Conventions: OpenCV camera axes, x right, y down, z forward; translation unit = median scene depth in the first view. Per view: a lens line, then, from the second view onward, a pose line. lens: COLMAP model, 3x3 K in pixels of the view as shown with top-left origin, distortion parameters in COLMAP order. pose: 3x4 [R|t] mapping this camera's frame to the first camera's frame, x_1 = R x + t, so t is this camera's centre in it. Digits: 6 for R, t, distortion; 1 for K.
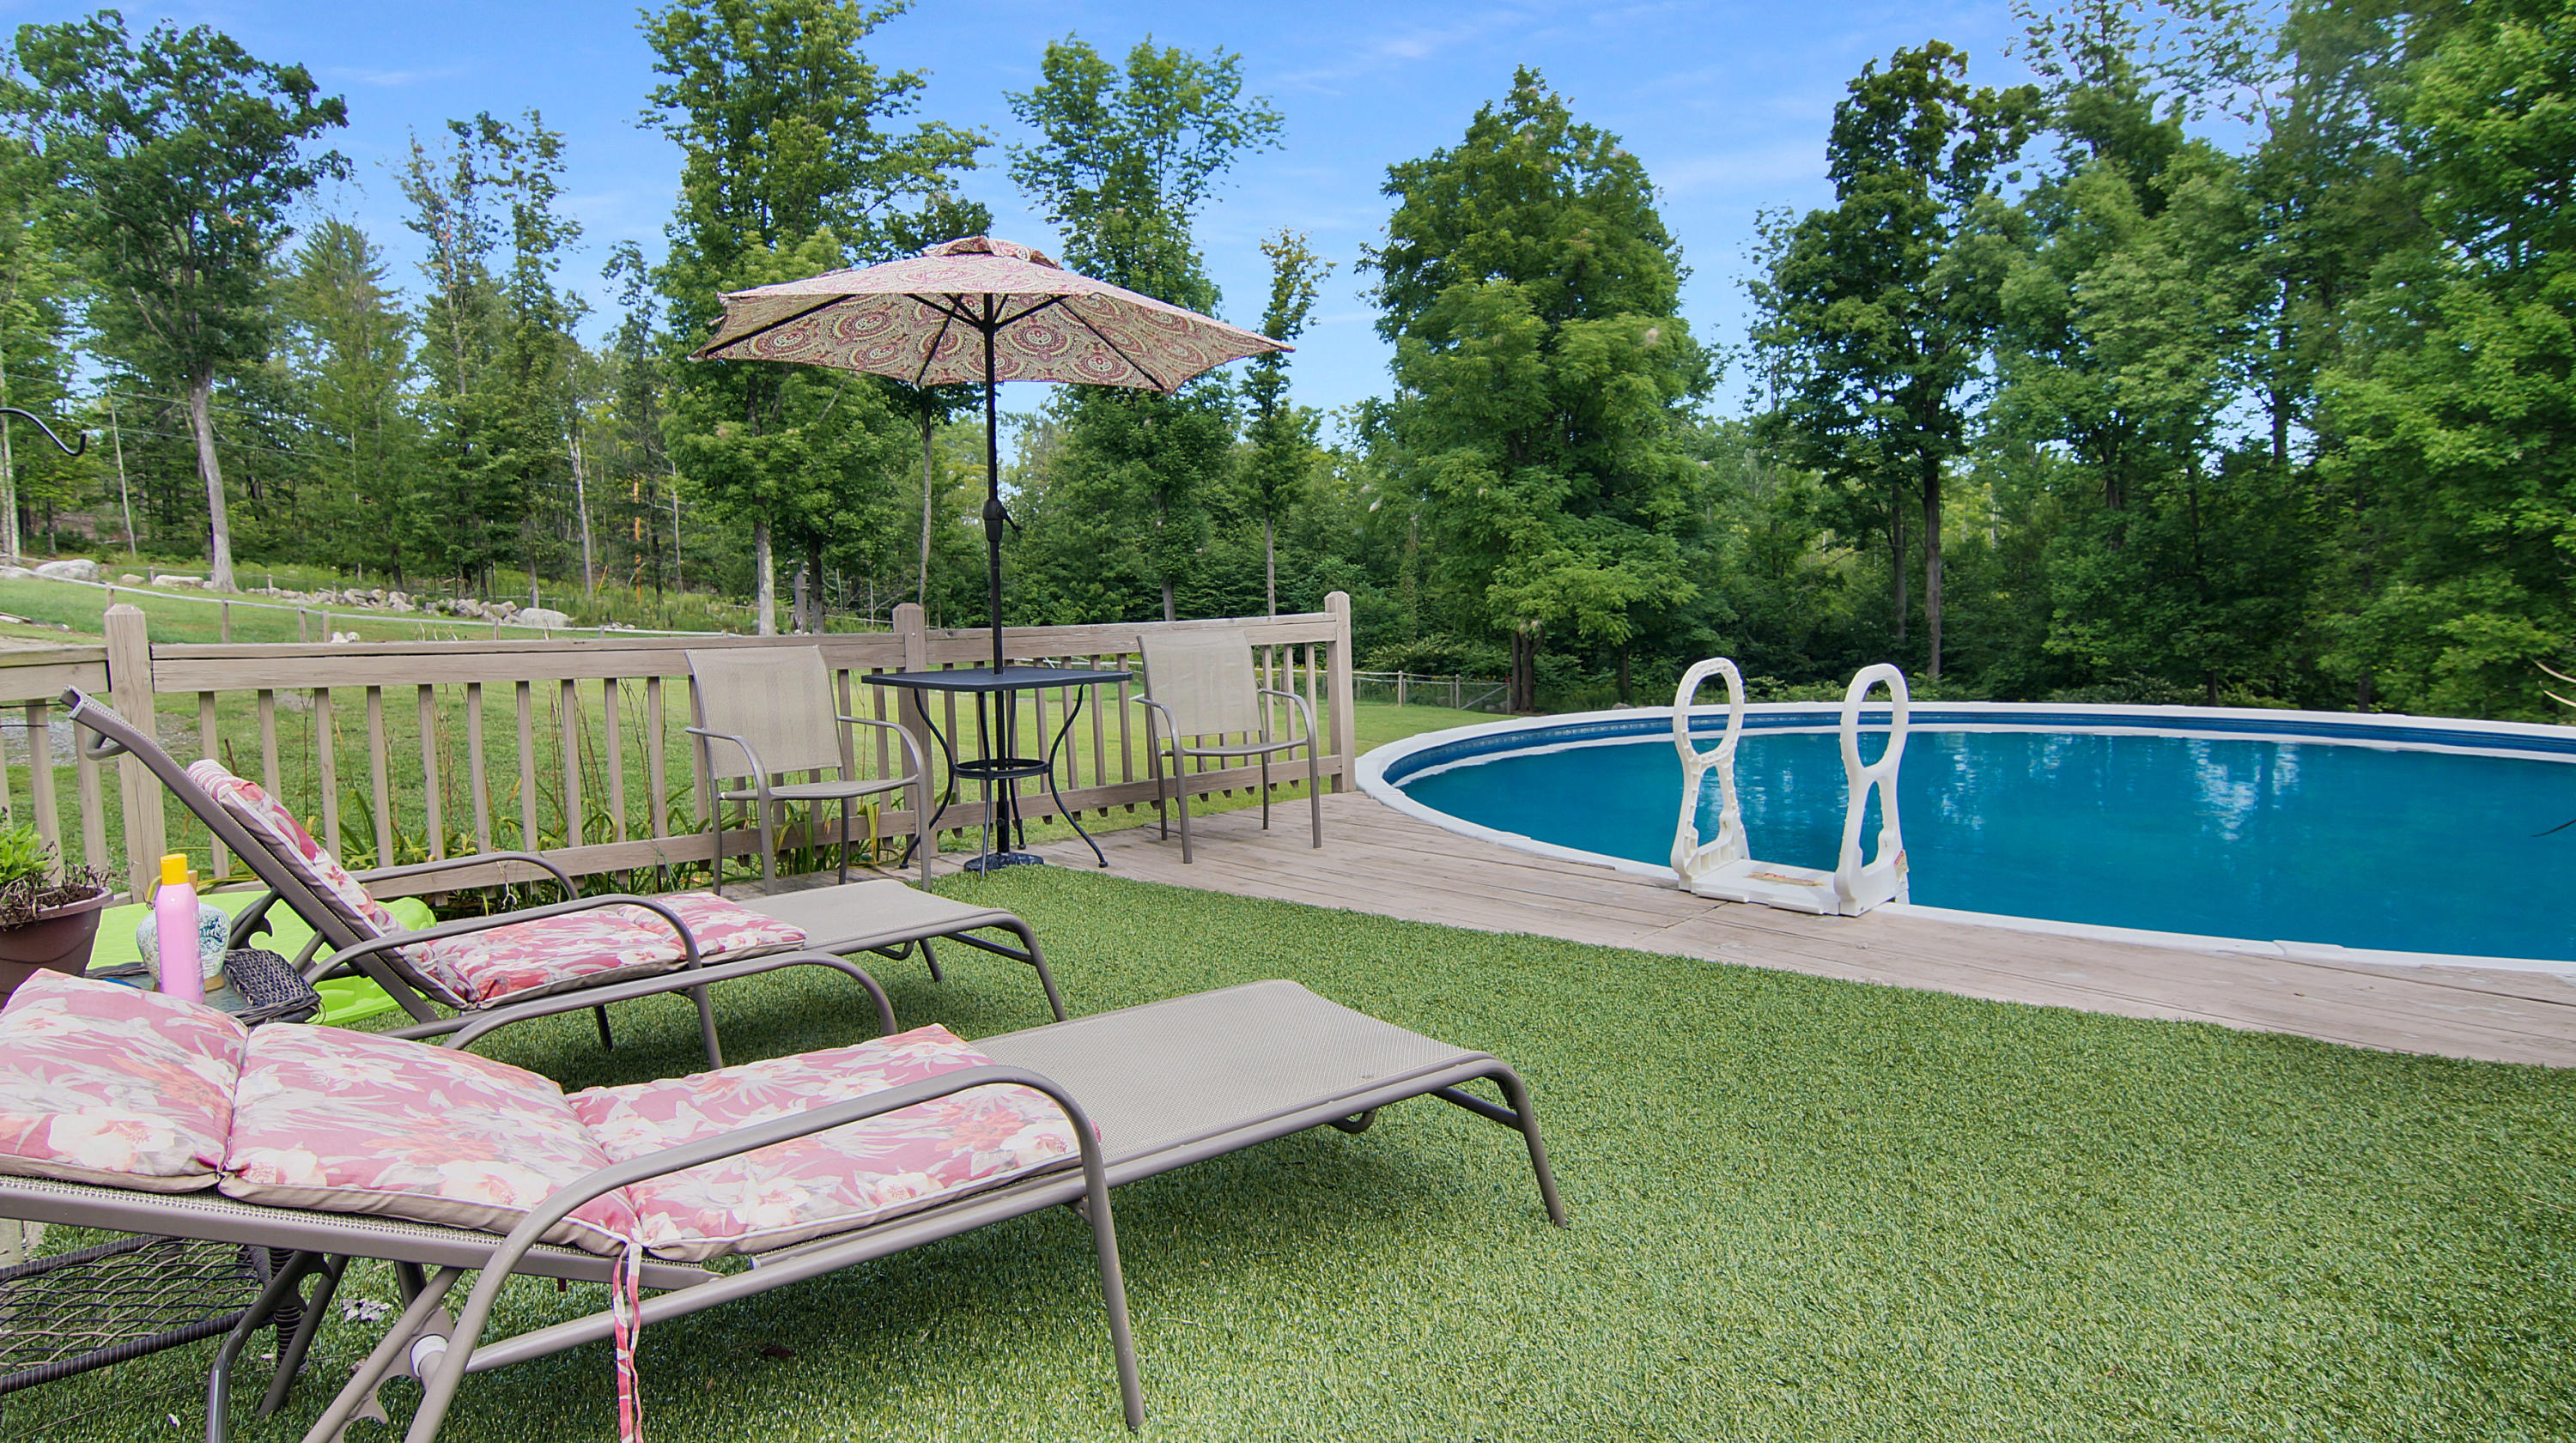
lens RADIAL K [[1299.2, 0, 1288.7], [0, 1299.2, 704.1], [0, 0, 1]] dist [-0.005268, -0.000720]
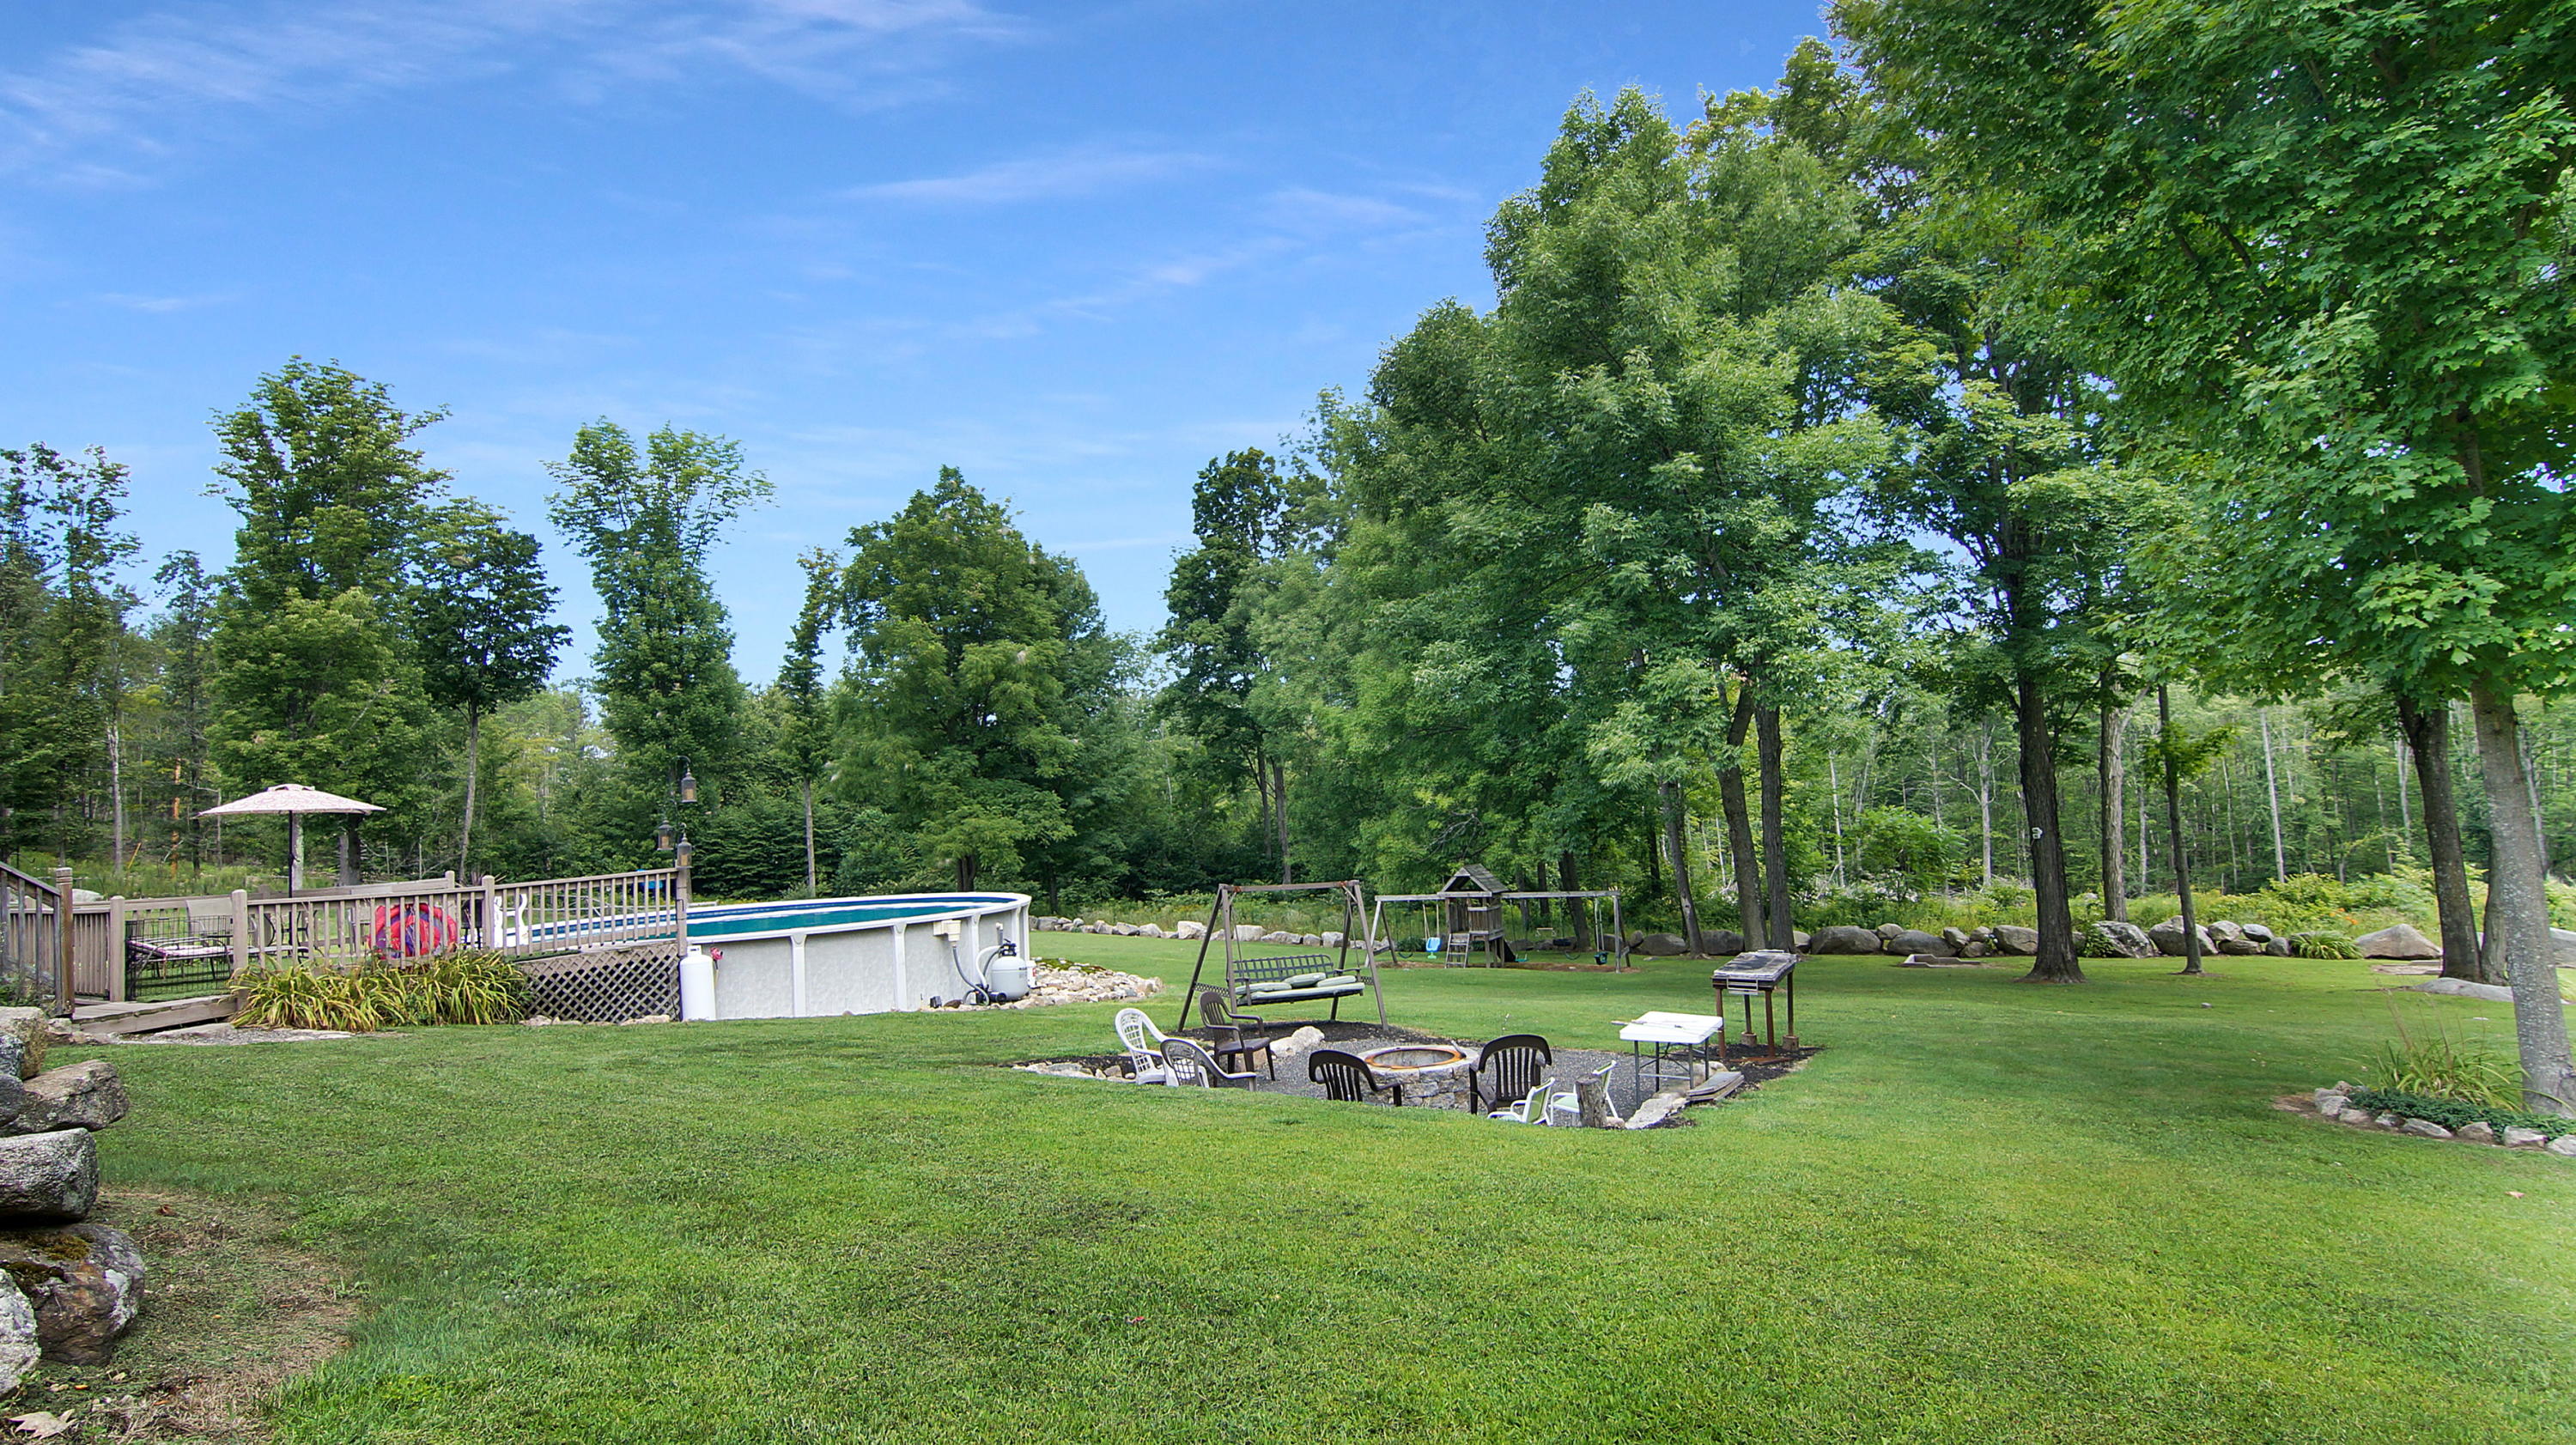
lens RADIAL K [[1224.2, 0, 1290.8], [0, 1224.2, 725.7], [0, 0, 1]] dist [-0.024206, -0.001457]
pose [[0.958891, -0.020954, 0.283001, 0.137613], [0.067223, 0.985658, -0.154789, 0.016949], [-0.275699, 0.167449, 0.946547, -0.271134]]
